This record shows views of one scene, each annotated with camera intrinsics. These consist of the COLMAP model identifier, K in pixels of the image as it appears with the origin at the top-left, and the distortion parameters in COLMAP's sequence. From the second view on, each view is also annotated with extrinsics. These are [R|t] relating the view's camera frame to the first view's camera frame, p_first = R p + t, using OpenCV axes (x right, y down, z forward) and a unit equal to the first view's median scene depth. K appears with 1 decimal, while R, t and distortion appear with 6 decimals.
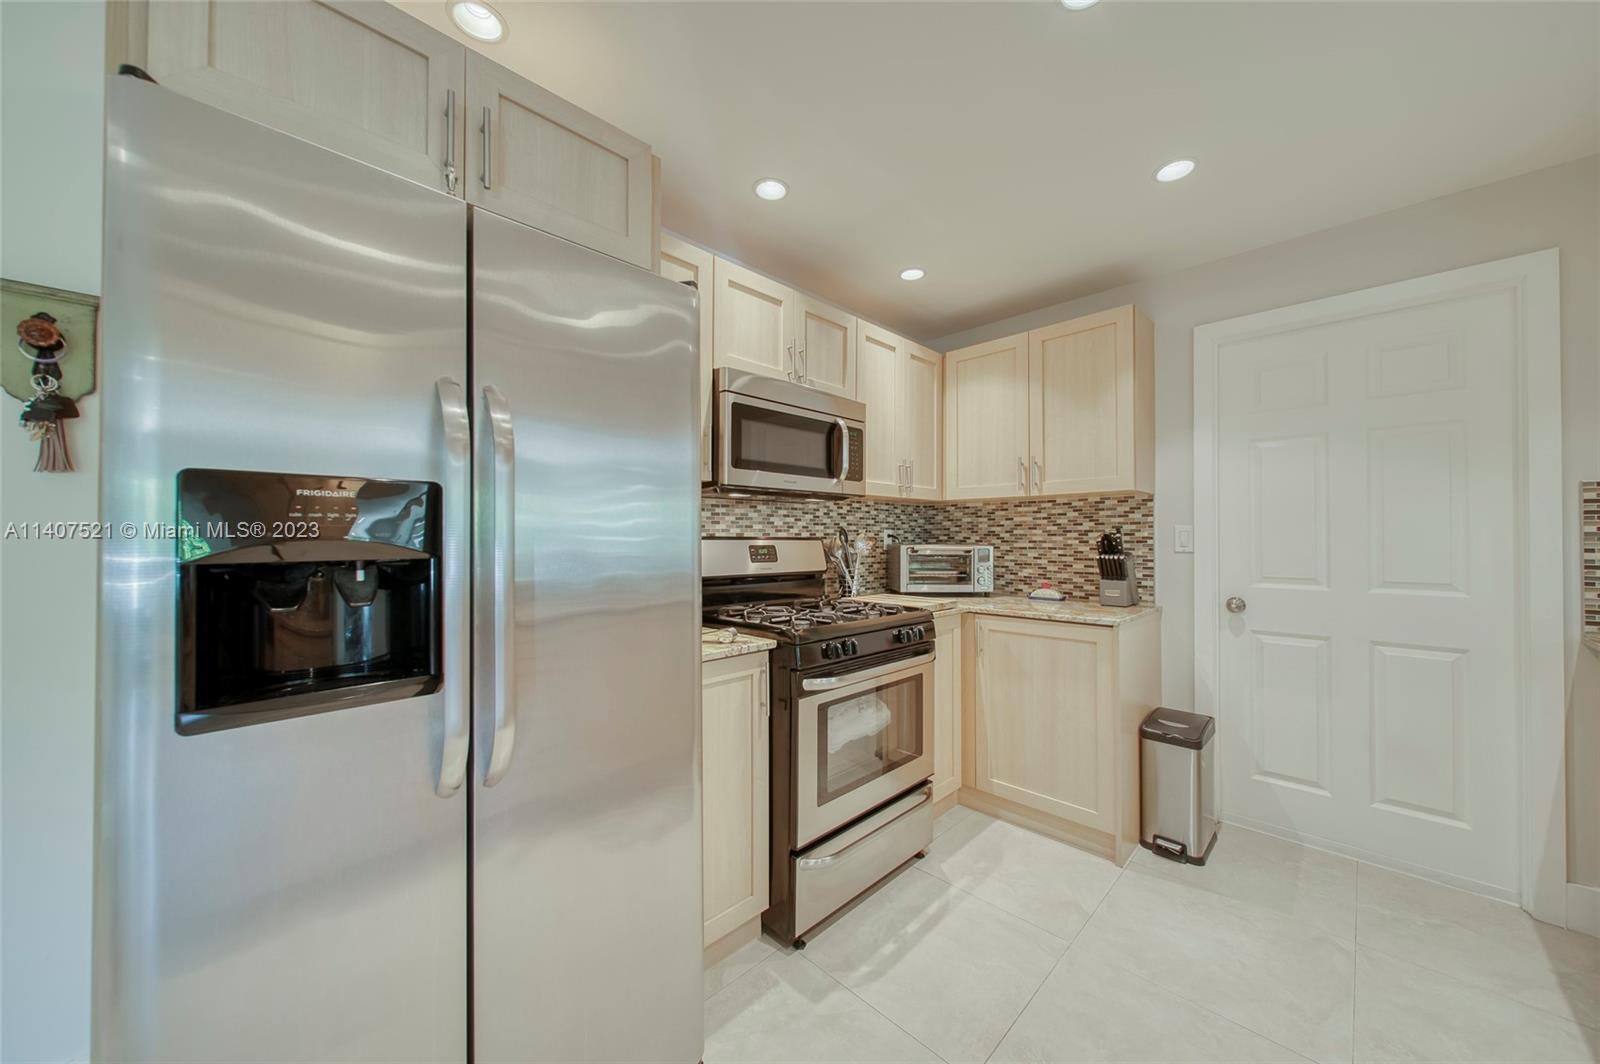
lens RADIAL K [[570.7, 0, 800.0], [0, 570.7, 532.0], [0, 0, 1]] dist [0.000988, 0.000062]
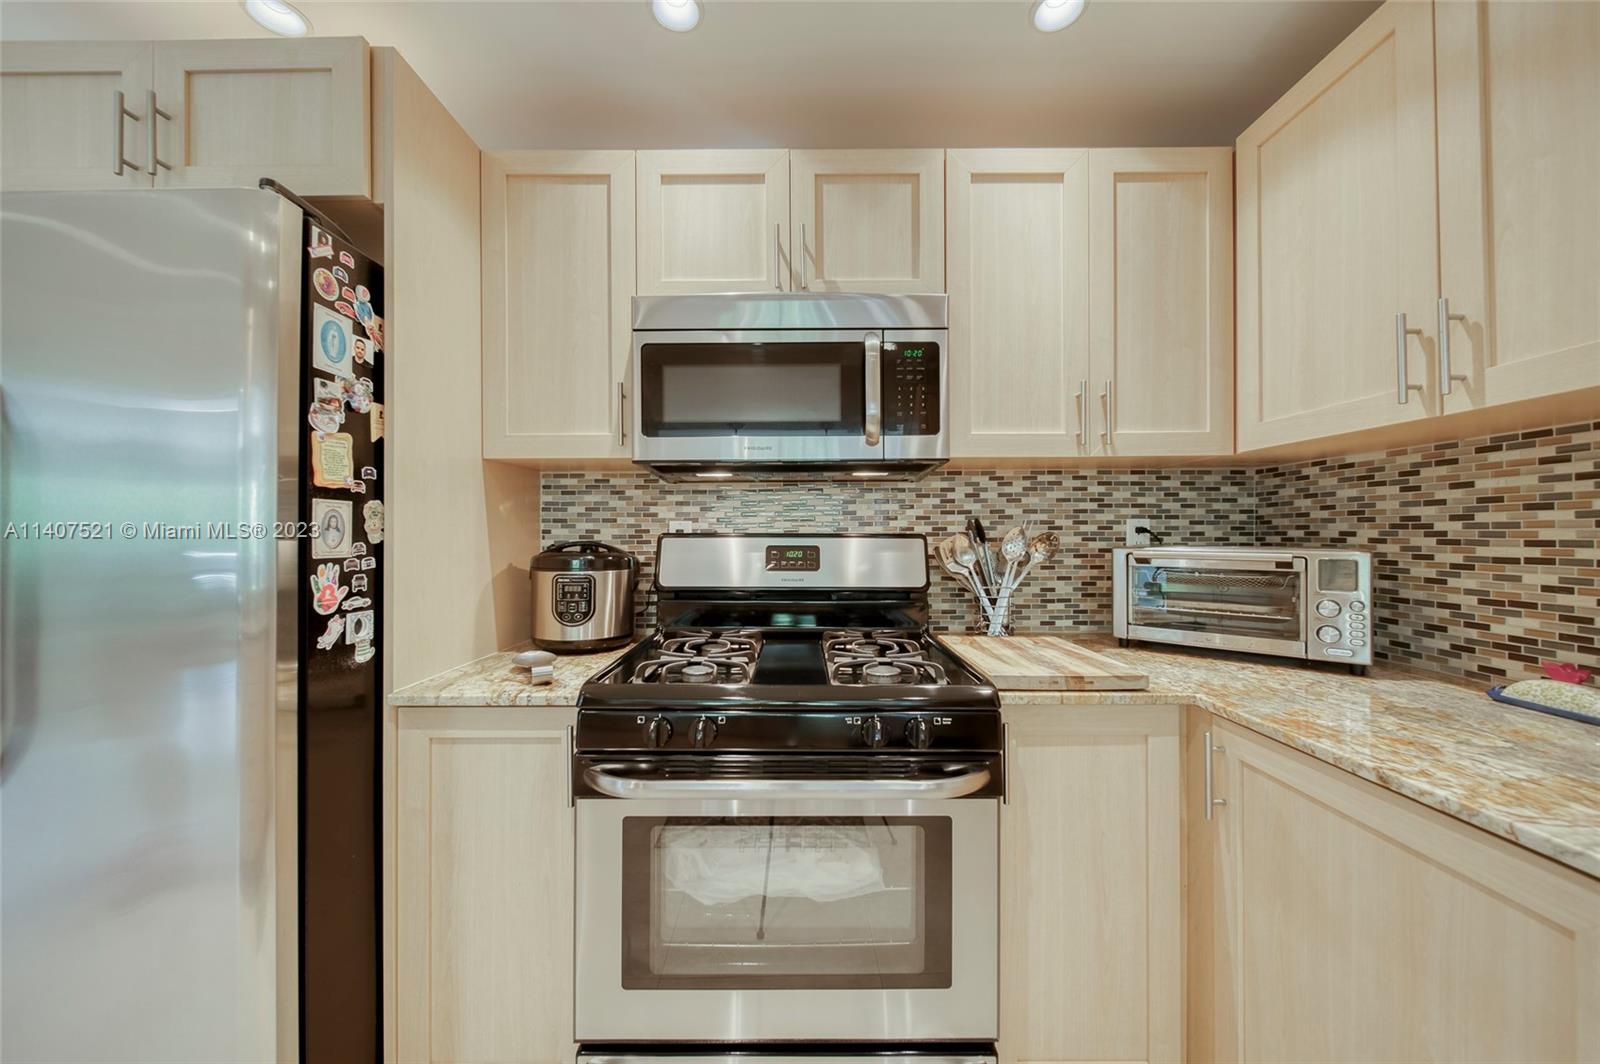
lens RADIAL K [[560.4, 0, 800.0], [0, 560.4, 532.0], [0, 0, 1]] dist [-0.000459, -0.000091]
pose [[0.700306, -0.004474, -0.713829, 0.337111], [0.011538, 0.999921, 0.005051, 0.002447], [0.713750, -0.011774, 0.700302, 0.424555]]
